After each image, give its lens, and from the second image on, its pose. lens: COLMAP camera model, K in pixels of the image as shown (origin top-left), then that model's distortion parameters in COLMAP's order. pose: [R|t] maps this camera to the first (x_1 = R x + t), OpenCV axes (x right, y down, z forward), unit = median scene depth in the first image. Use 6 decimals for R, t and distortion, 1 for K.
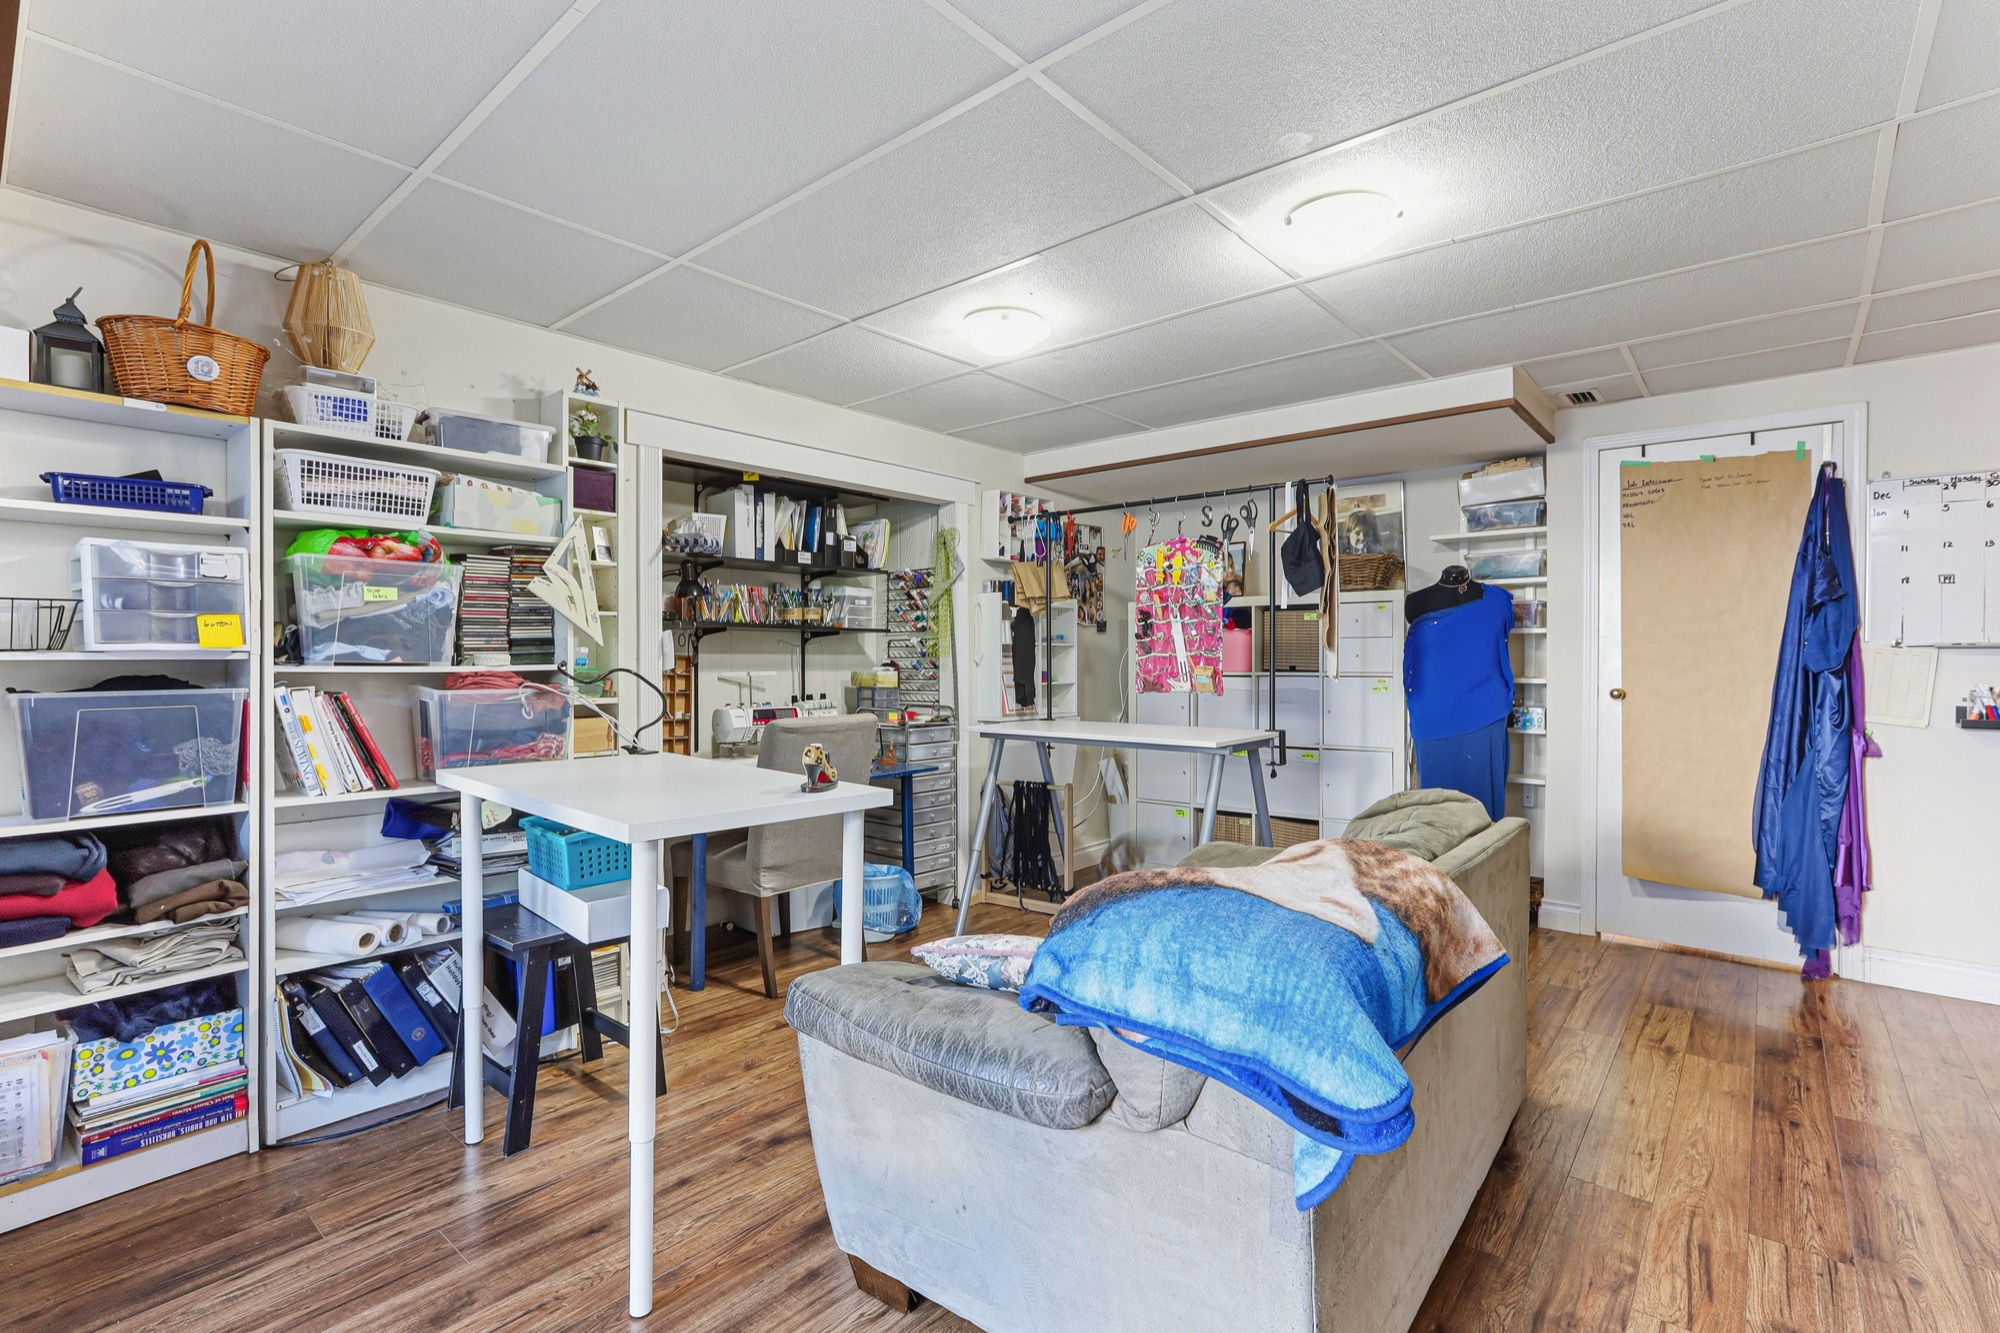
lens RADIAL K [[946.7, 0, 1013.9], [0, 946.7, 642.7], [0, 0, 1]] dist [-0.005561, 0.000699]
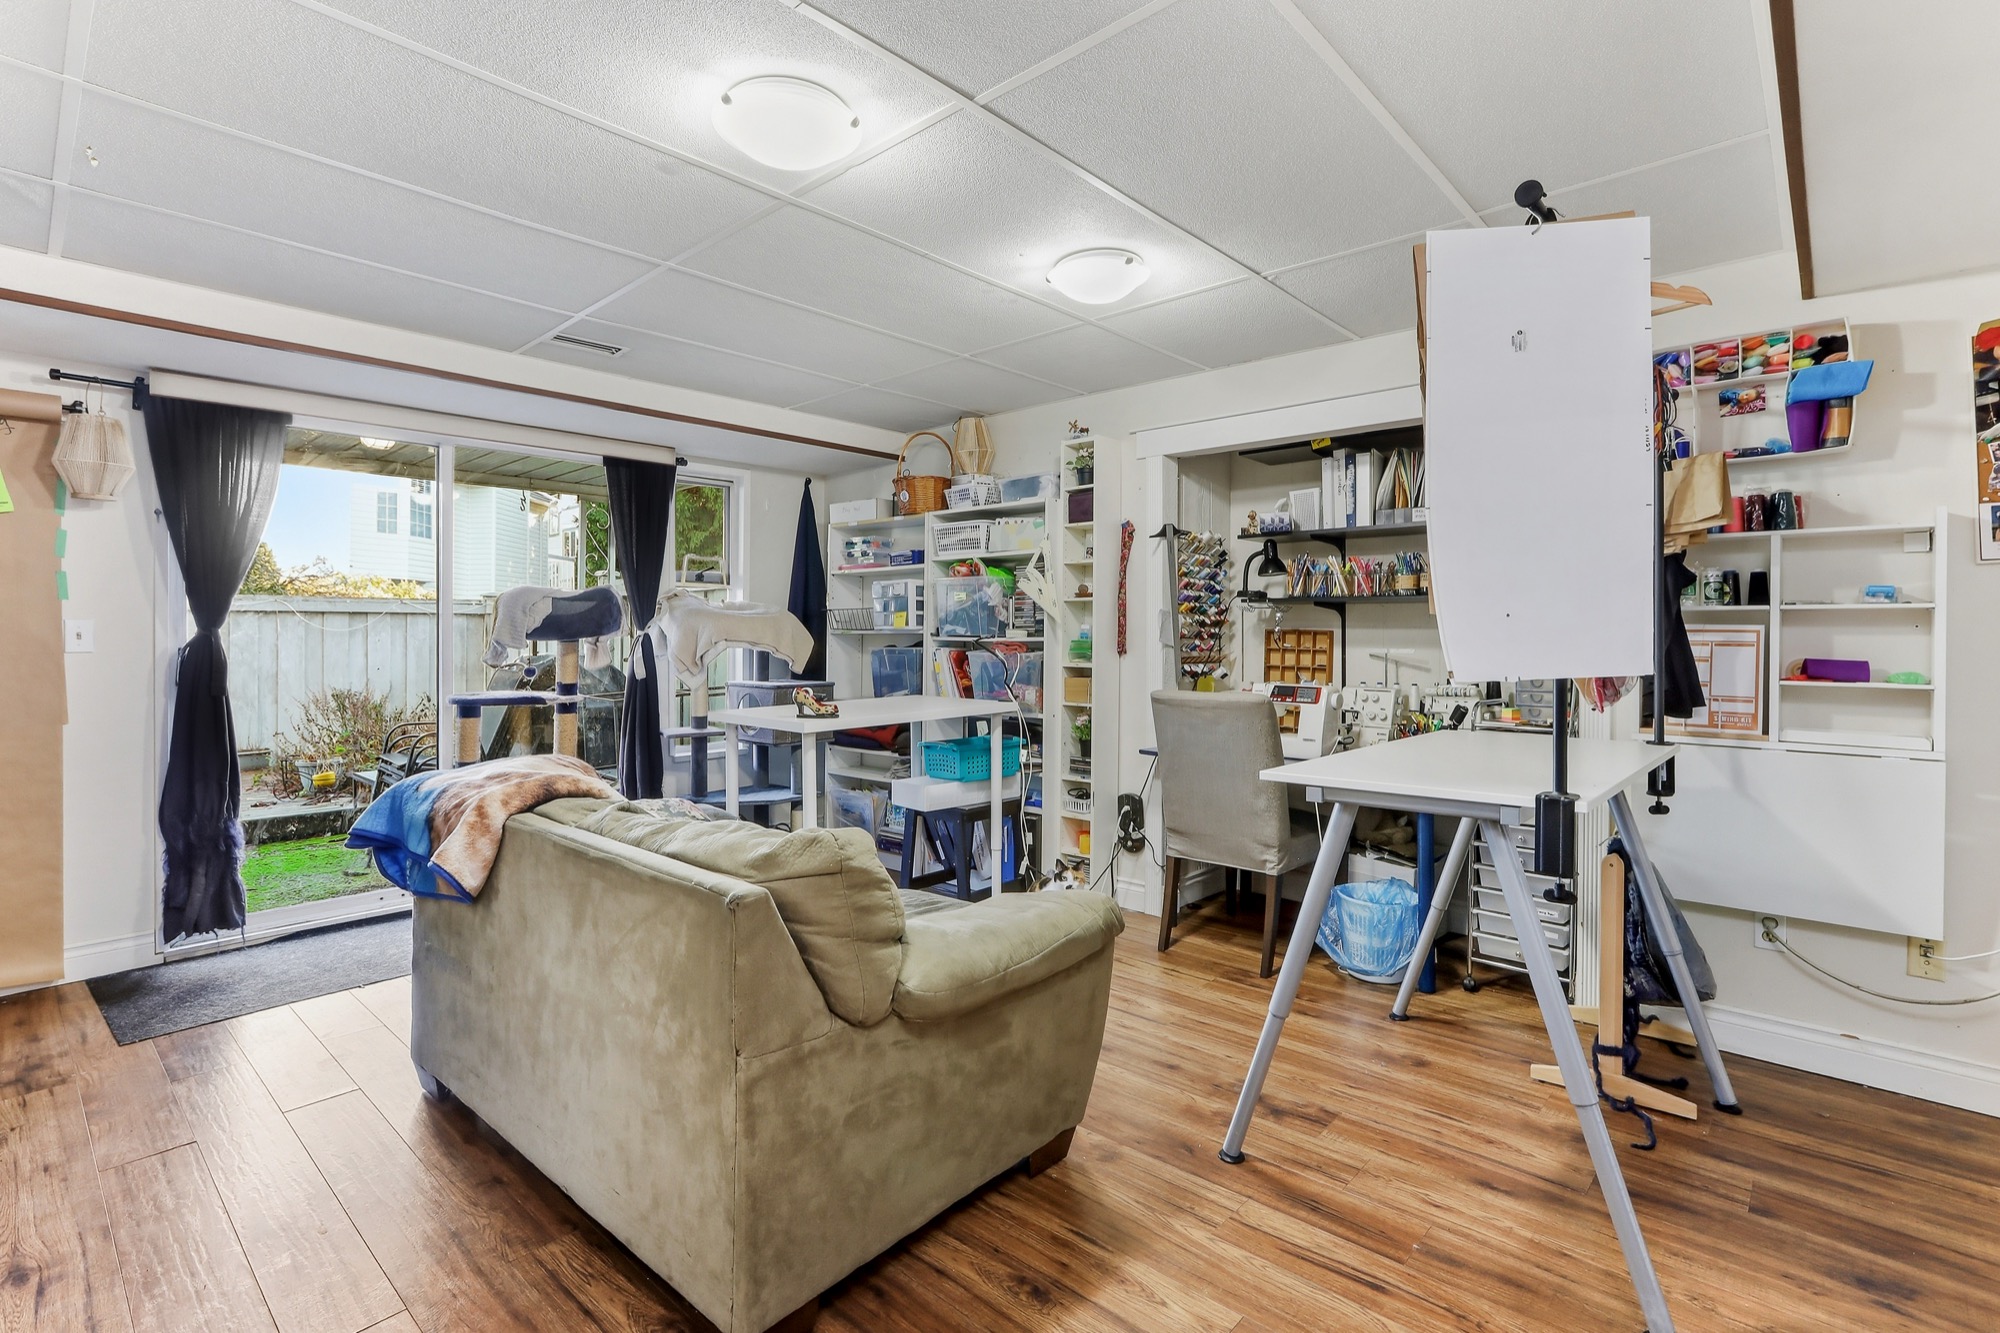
lens RADIAL K [[946.7, 0, 1013.9], [0, 946.7, 642.7], [0, 0, 1]] dist [-0.005561, 0.000699]
pose [[-0.039023, 0.009687, -0.999191, 0.909677], [0.014503, 0.999853, 0.009127, 0.016690], [0.999133, -0.014135, -0.039158, 0.955138]]
